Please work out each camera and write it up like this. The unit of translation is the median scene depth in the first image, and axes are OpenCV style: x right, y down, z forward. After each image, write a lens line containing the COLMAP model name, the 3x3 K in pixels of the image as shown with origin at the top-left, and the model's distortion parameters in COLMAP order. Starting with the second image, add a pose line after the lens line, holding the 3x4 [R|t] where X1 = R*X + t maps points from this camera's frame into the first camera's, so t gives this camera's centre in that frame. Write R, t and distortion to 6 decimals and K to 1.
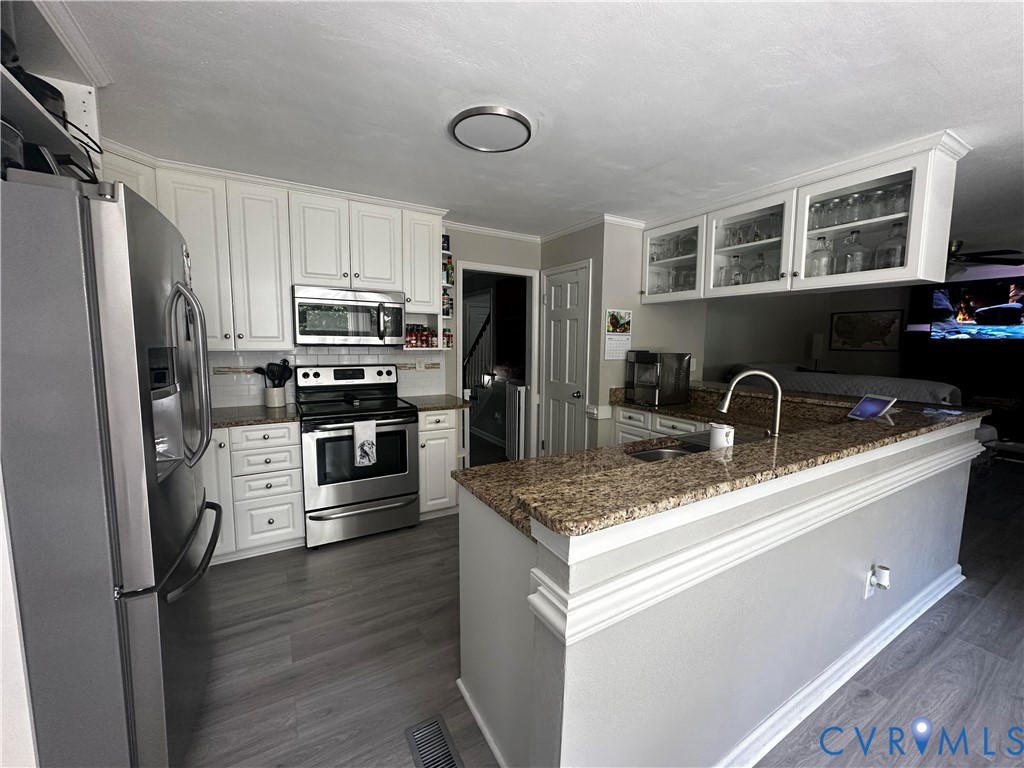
lens RADIAL K [[409.3, 0, 510.4], [0, 409.3, 381.7], [0, 0, 1]] dist [-0.001724, -0.000017]
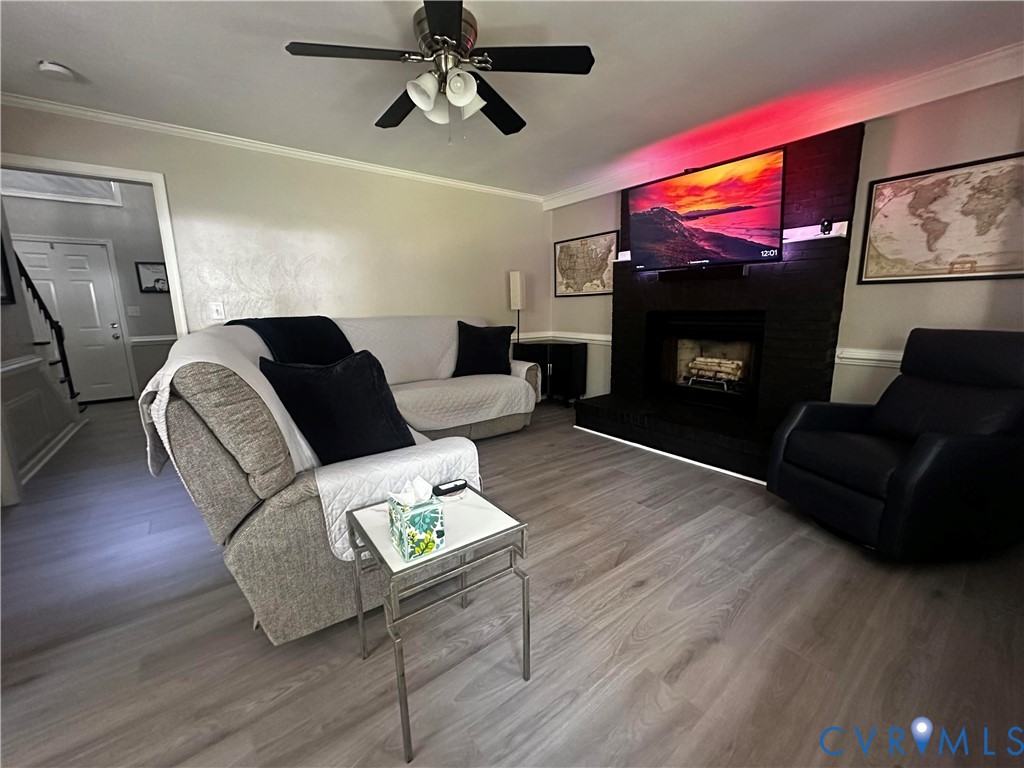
lens RADIAL K [[409.3, 0, 510.4], [0, 409.3, 381.7], [0, 0, 1]] dist [-0.001724, -0.000017]
pose [[0.992587, -0.044578, 0.113066, 1.054116], [0.035318, 0.995955, 0.082626, 0.011355], [-0.116292, -0.078020, 0.990146, 0.515454]]
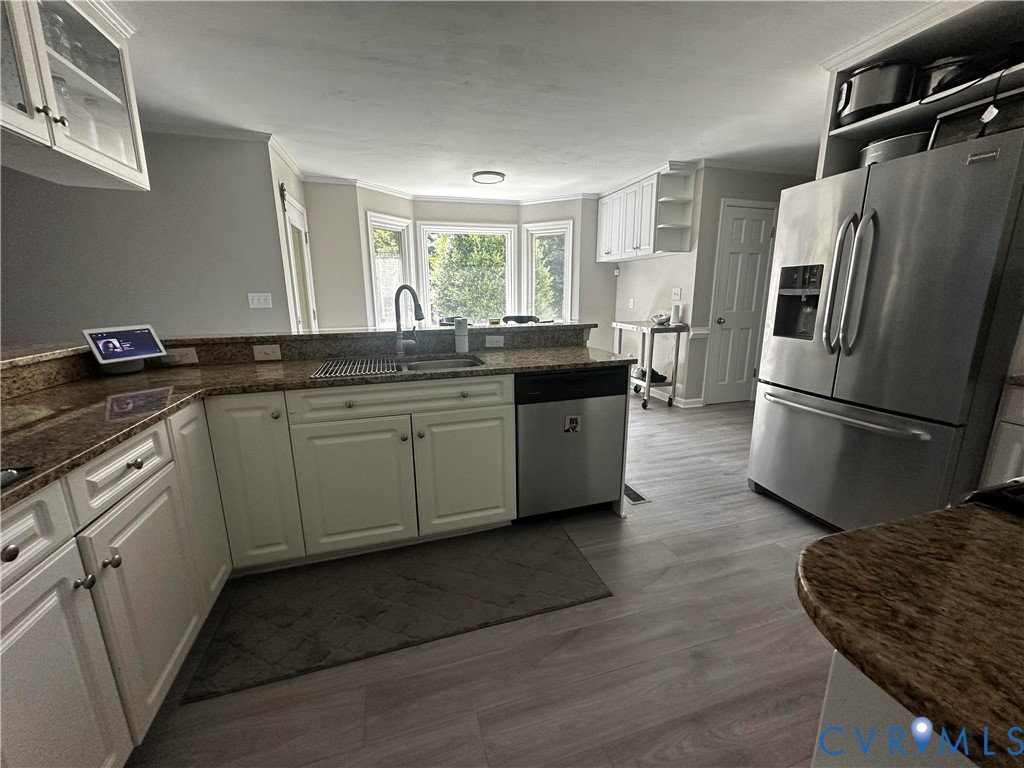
lens RADIAL K [[409.3, 0, 510.4], [0, 409.3, 381.7], [0, 0, 1]] dist [-0.001724, -0.000017]
pose [[-0.972177, -0.052254, 0.228346, -0.019299], [0.021418, 0.950890, 0.308787, -0.053356], [-0.233267, 0.305086, -0.923314, 0.893959]]
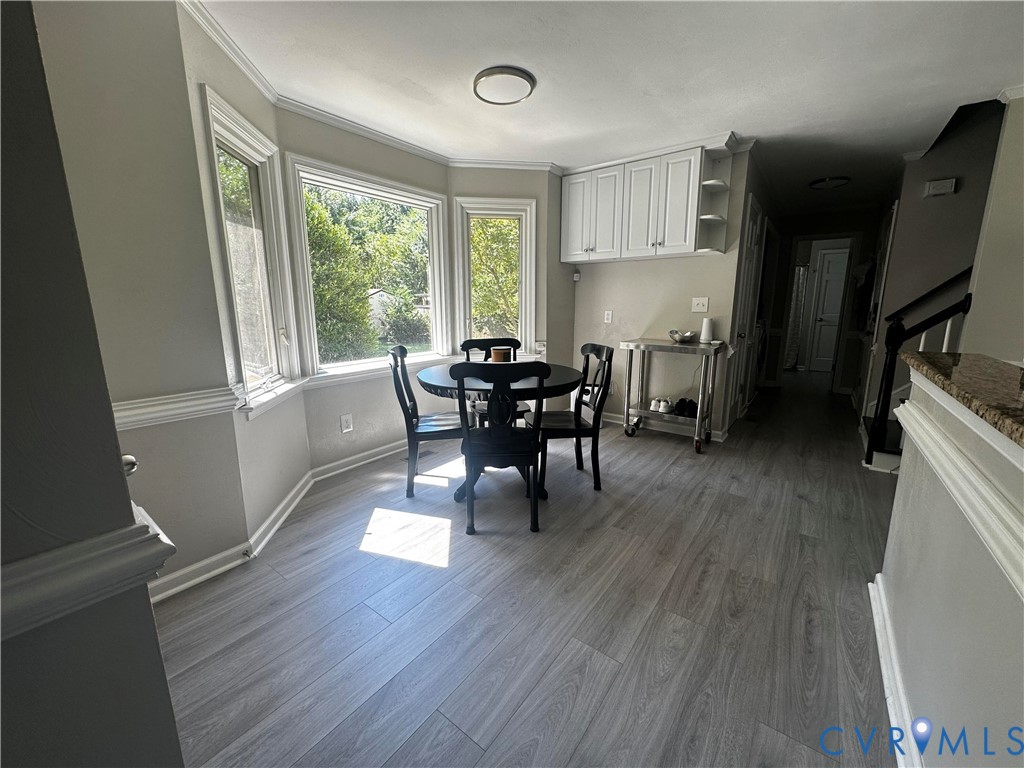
lens RADIAL K [[409.3, 0, 510.4], [0, 409.3, 381.7], [0, 0, 1]] dist [-0.001724, -0.000017]
pose [[-0.921670, 0.065850, -0.382346, 0.516191], [-0.043582, 0.961681, 0.270684, 0.006702], [0.385520, 0.266145, -0.883483, 0.402815]]
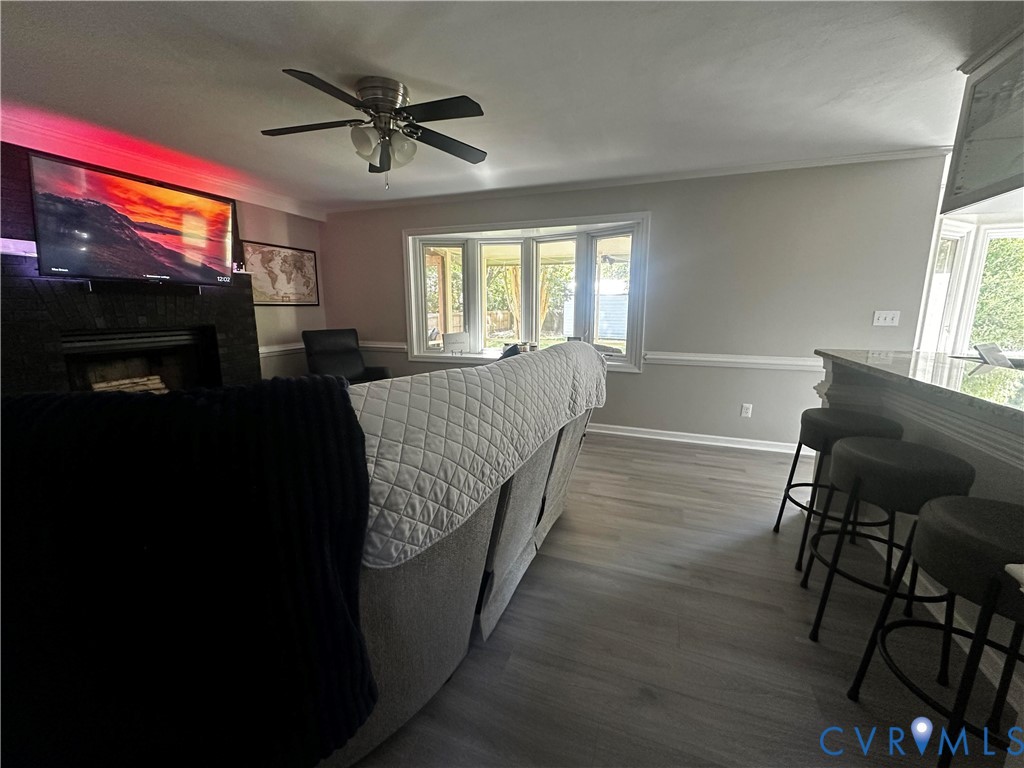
lens RADIAL K [[409.3, 0, 510.4], [0, 409.3, 381.7], [0, 0, 1]] dist [-0.001724, -0.000017]
pose [[-0.639248, -0.151919, 0.753845, 0.490554], [0.066738, 0.965634, 0.251192, -0.098917], [-0.766099, 0.210885, -0.607140, 1.269700]]
